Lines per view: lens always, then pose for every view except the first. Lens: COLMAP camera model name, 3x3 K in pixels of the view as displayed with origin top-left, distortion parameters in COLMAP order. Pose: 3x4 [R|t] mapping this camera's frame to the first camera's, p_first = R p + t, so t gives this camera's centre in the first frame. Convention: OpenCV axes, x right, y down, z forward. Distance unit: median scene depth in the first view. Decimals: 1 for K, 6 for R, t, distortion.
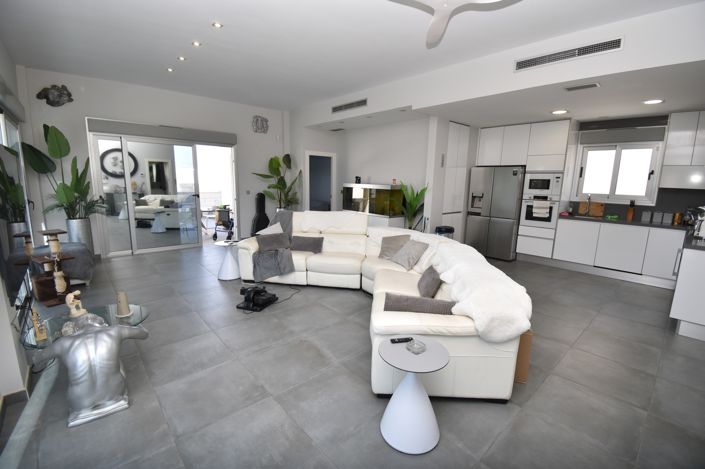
lens RADIAL K [[308.0, 0, 354.0], [0, 308.0, 235.6], [0, 0, 1]] dist [0.026089, -0.031606]
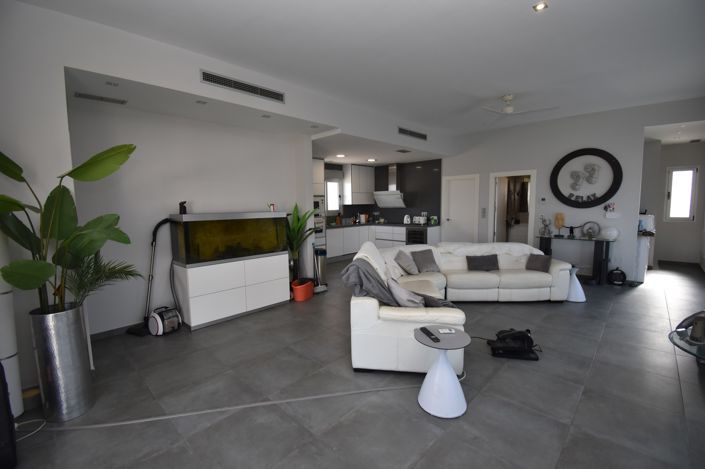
lens RADIAL K [[308.0, 0, 354.0], [0, 308.0, 235.6], [0, 0, 1]] dist [0.026089, -0.031606]
pose [[-0.067605, -0.124252, 0.989945, -0.722957], [0.195066, 0.971420, 0.135249, -0.188464], [-0.978457, 0.202248, -0.041436, 0.934956]]
